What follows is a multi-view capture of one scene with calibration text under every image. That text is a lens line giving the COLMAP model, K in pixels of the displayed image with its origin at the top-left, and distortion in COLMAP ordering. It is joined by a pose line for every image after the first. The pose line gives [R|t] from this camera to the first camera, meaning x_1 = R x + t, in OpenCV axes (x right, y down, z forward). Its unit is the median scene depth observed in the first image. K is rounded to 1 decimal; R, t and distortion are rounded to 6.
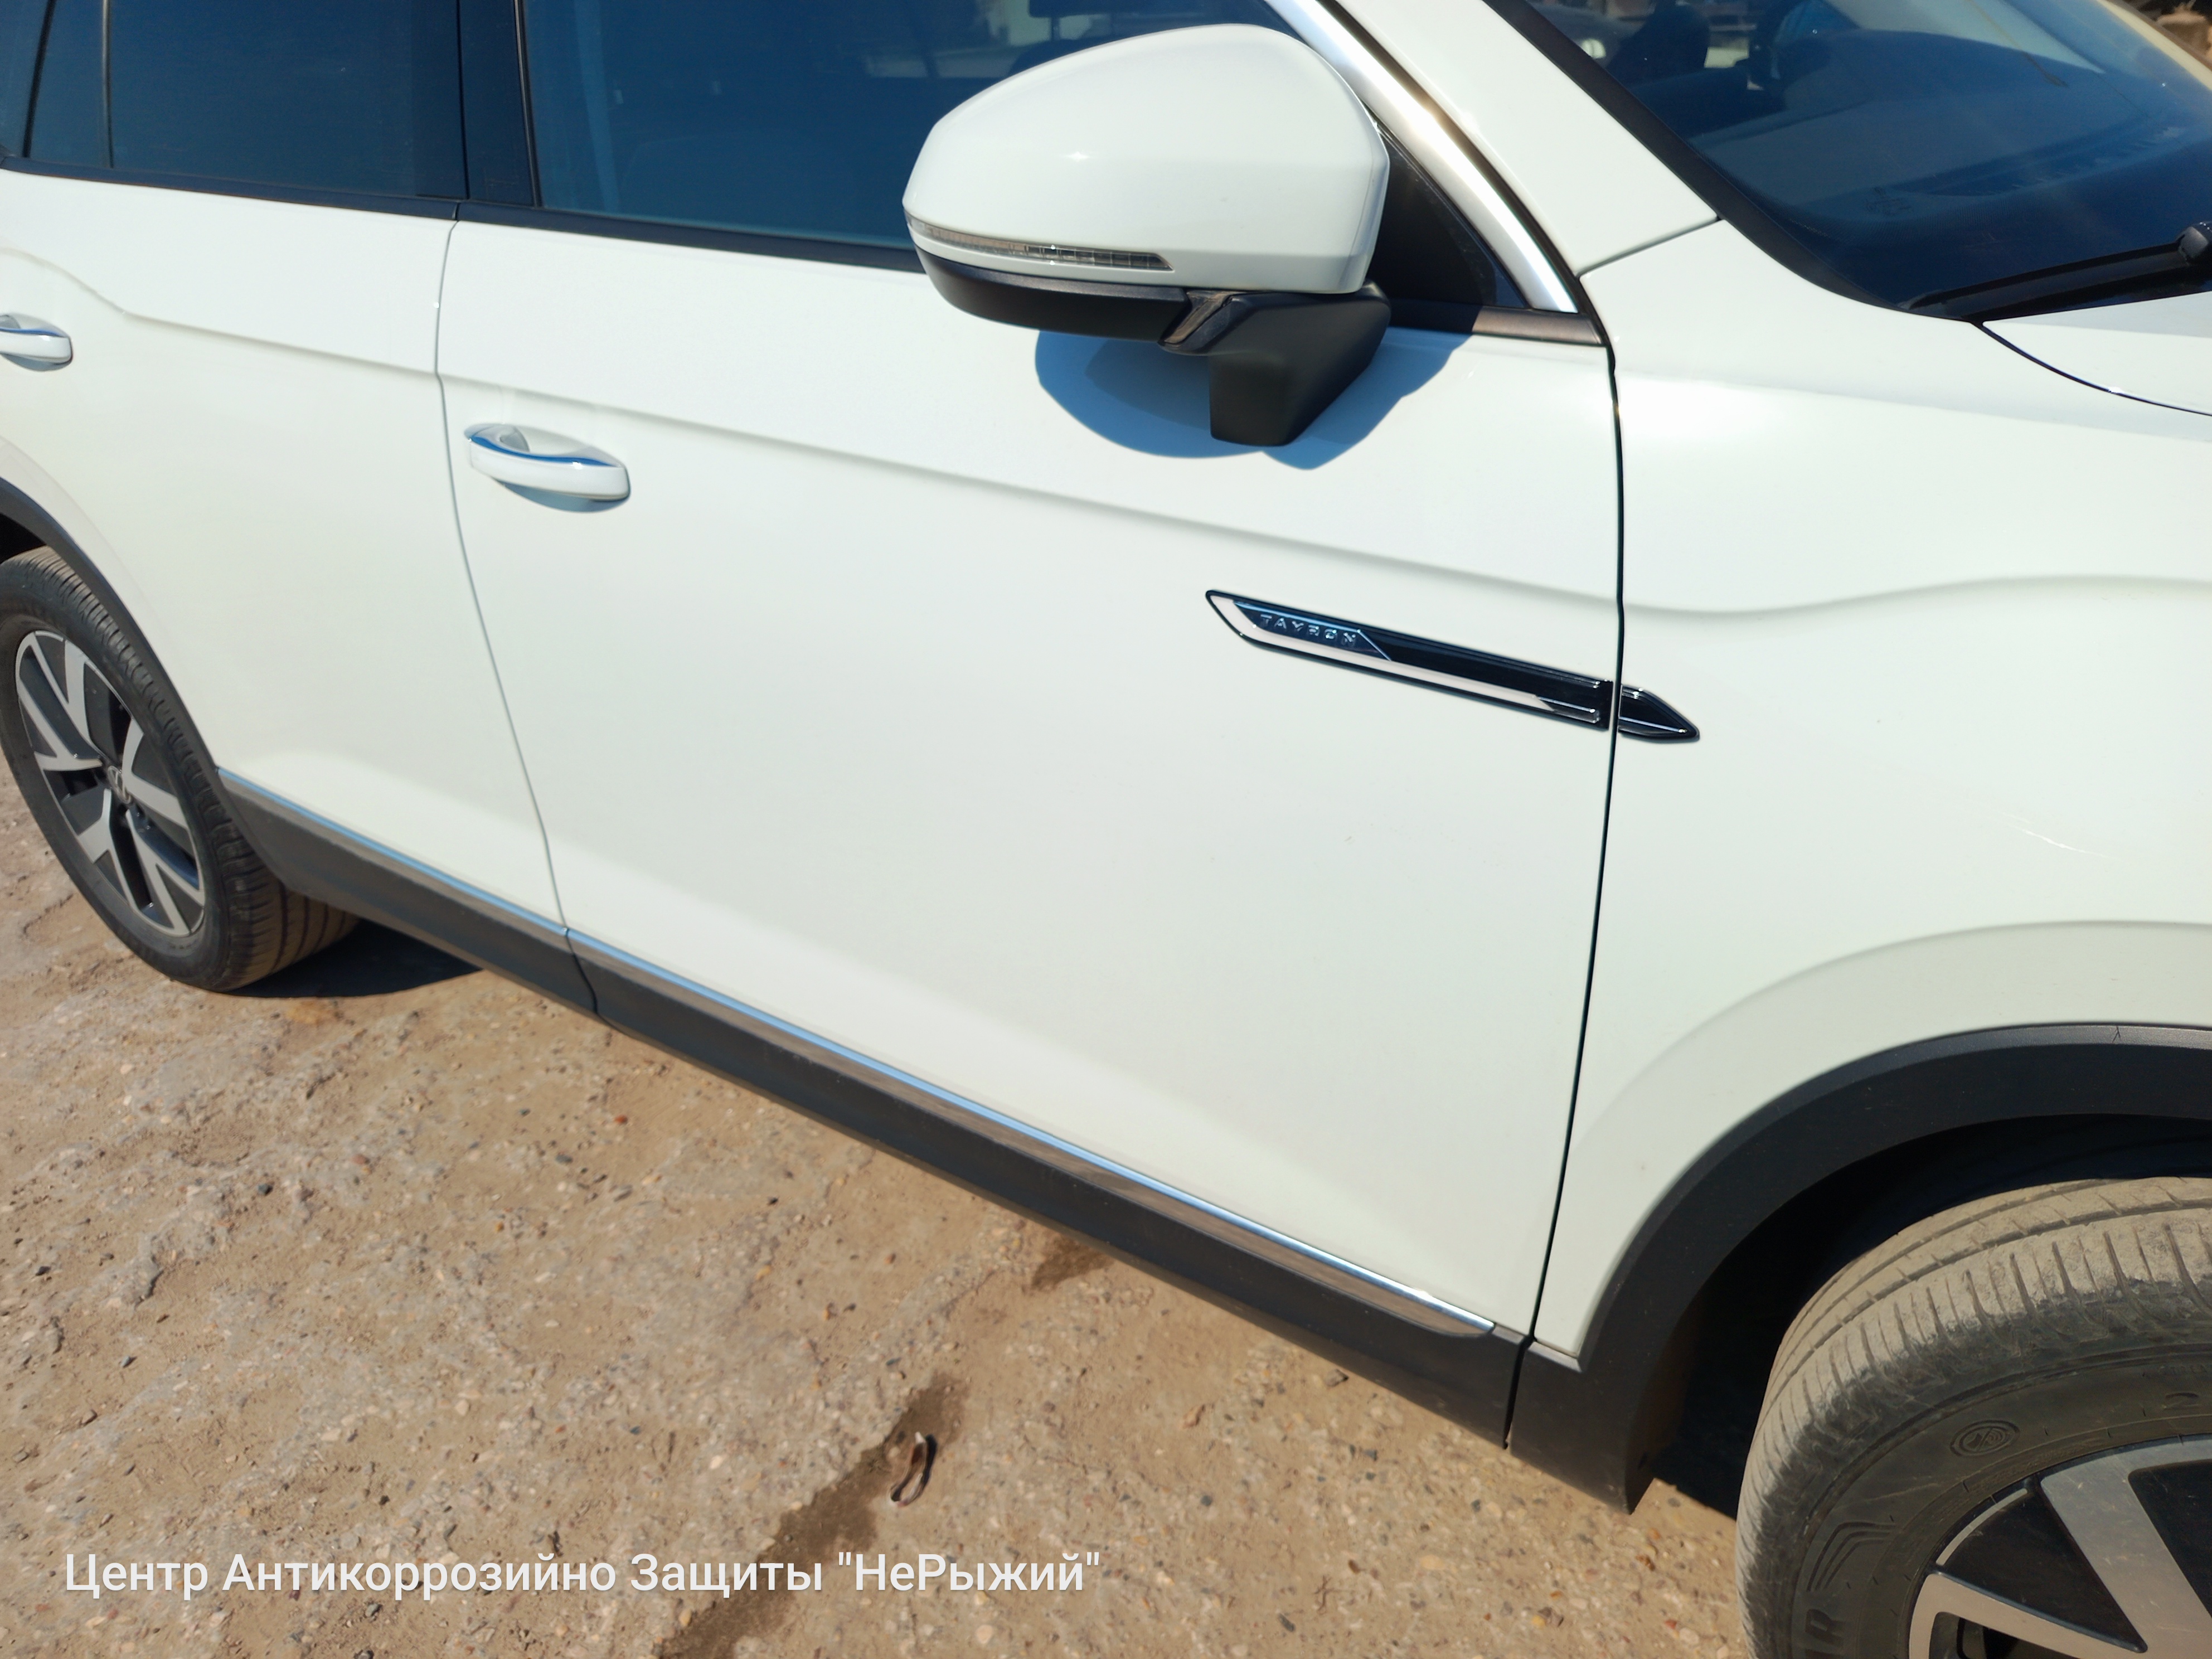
lens RADIAL K [[1609.6, 0, 1106.0], [0, 1609.6, 829.5], [0, 0, 1]] dist [-0.002517, 0.041968]
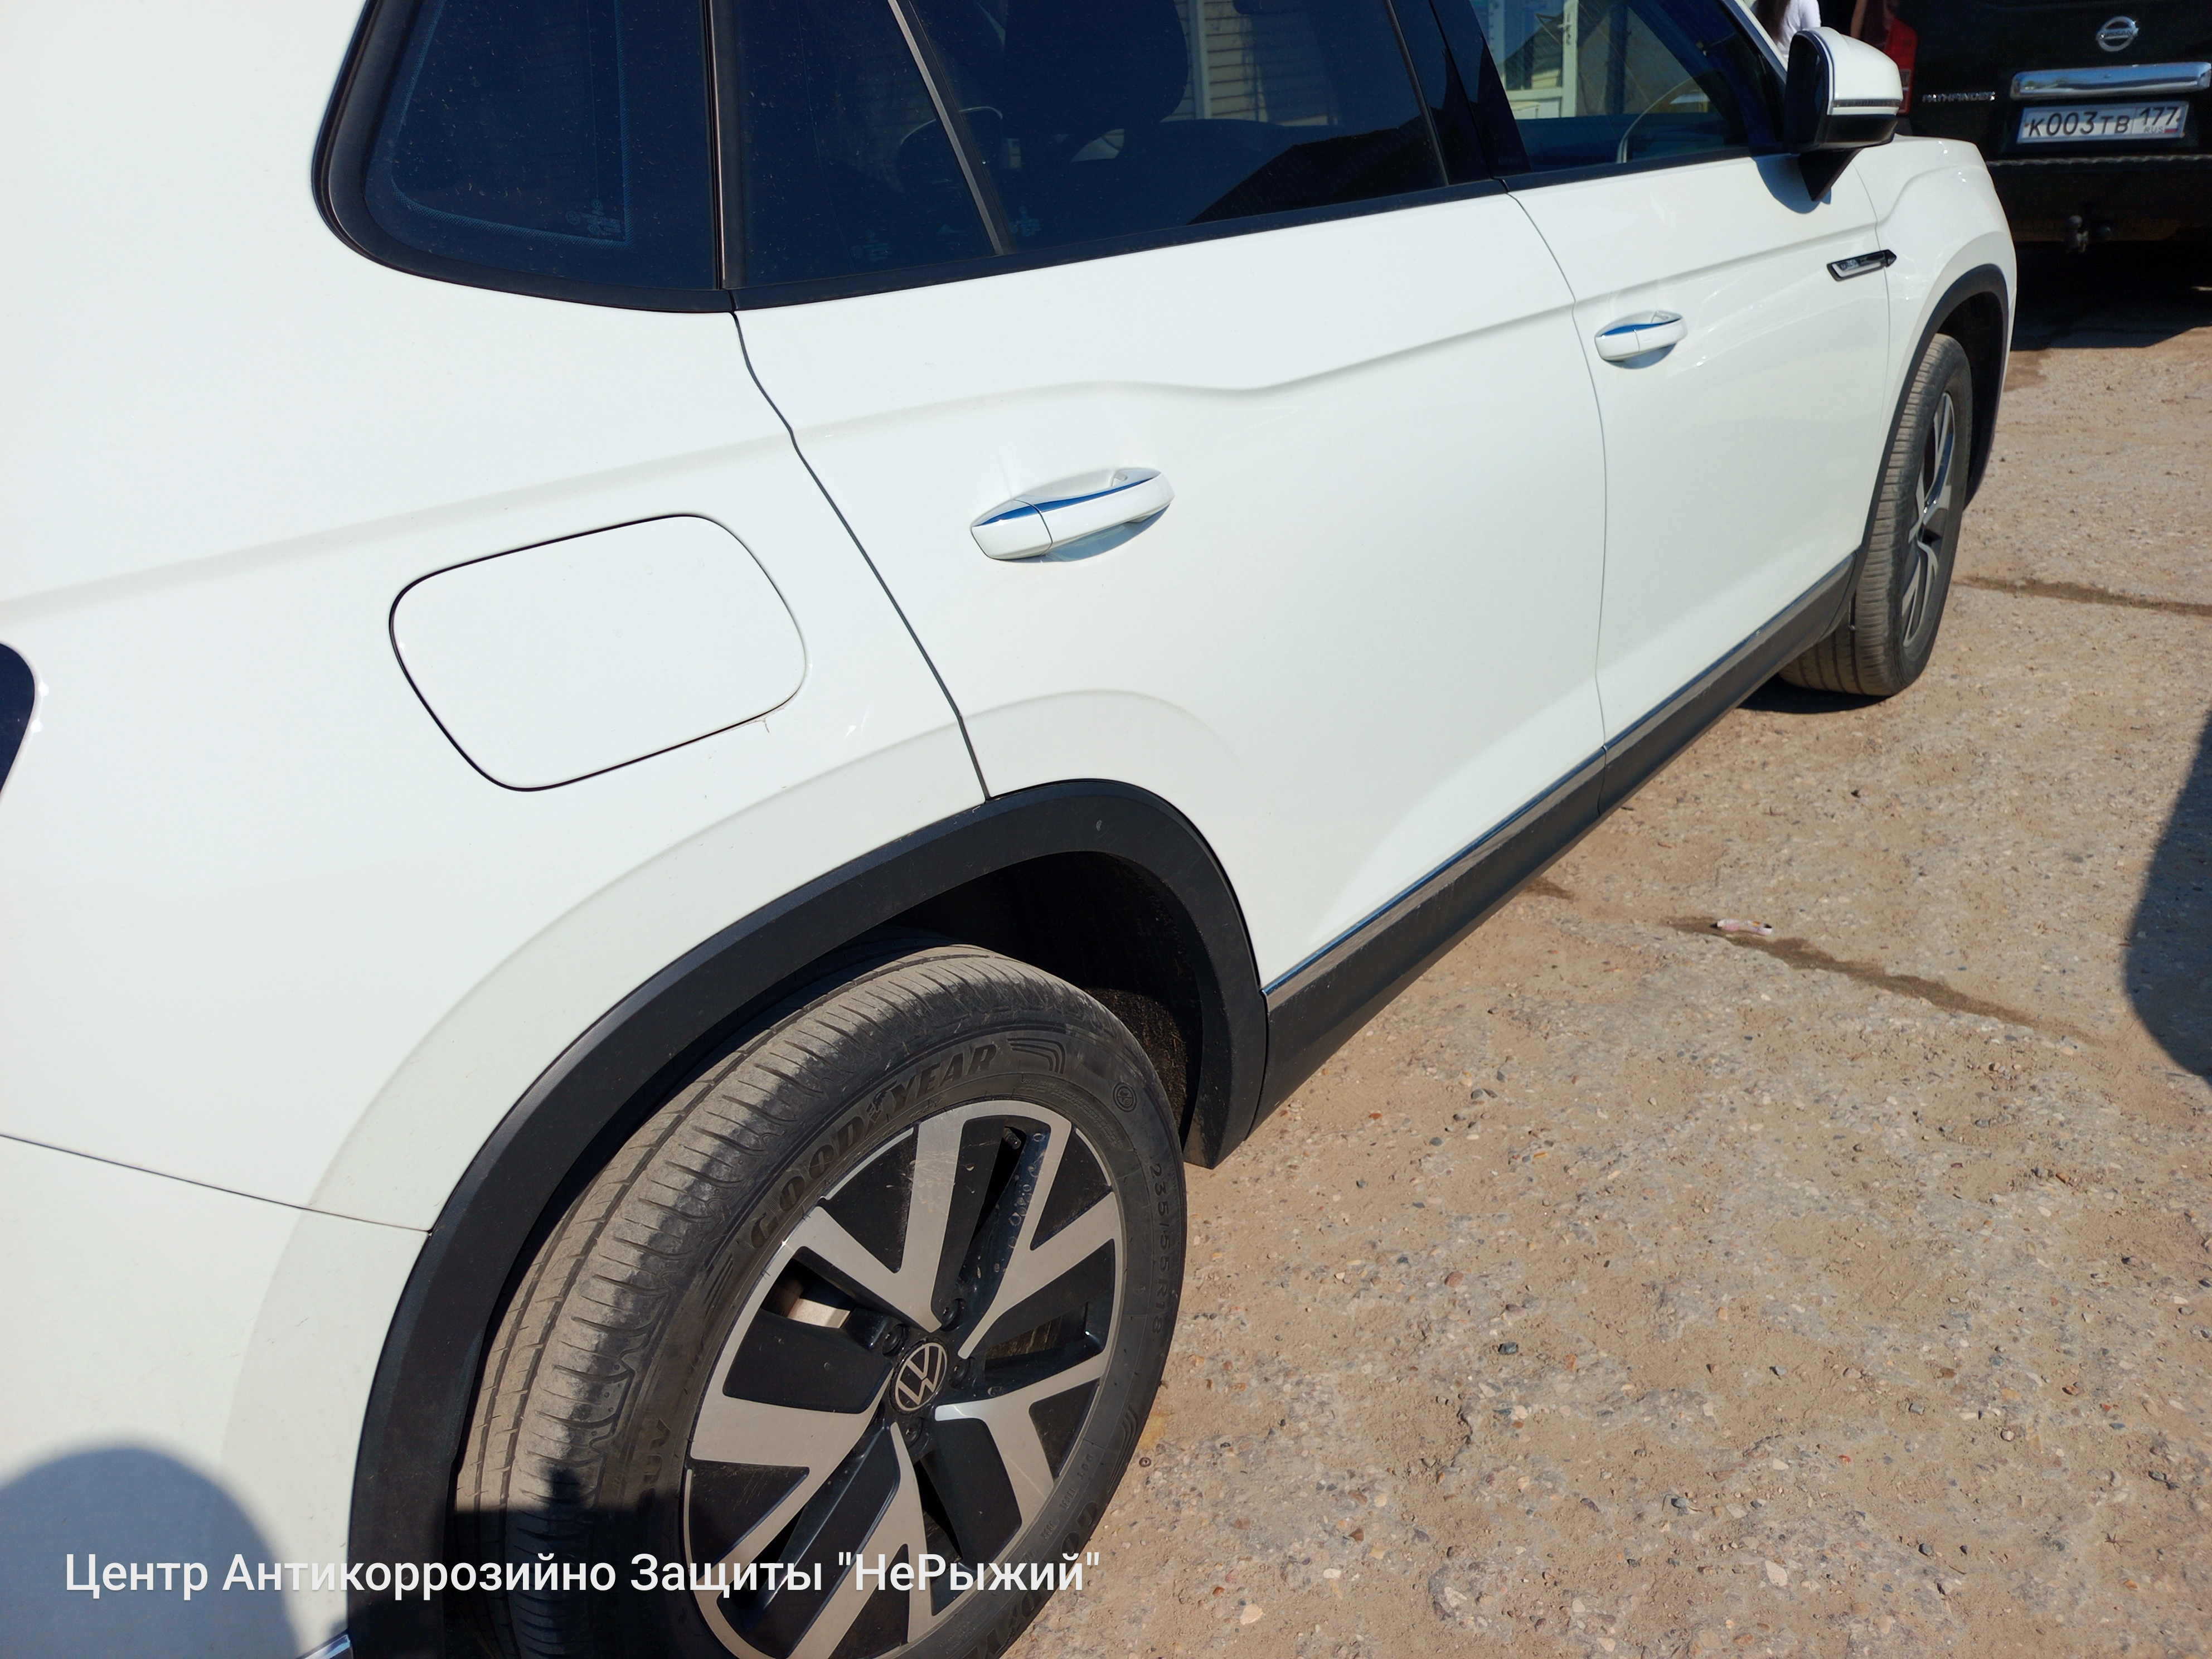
lens RADIAL K [[1570.6, 0, 1106.0], [0, 1570.6, 829.5], [0, 0, 1]] dist [0.002457, -0.000463]
pose [[0.068940, -0.329459, 0.941650, -1.405025], [0.543616, 0.803855, 0.241449, -0.346639], [-0.836498, 0.495251, 0.234517, 0.989998]]
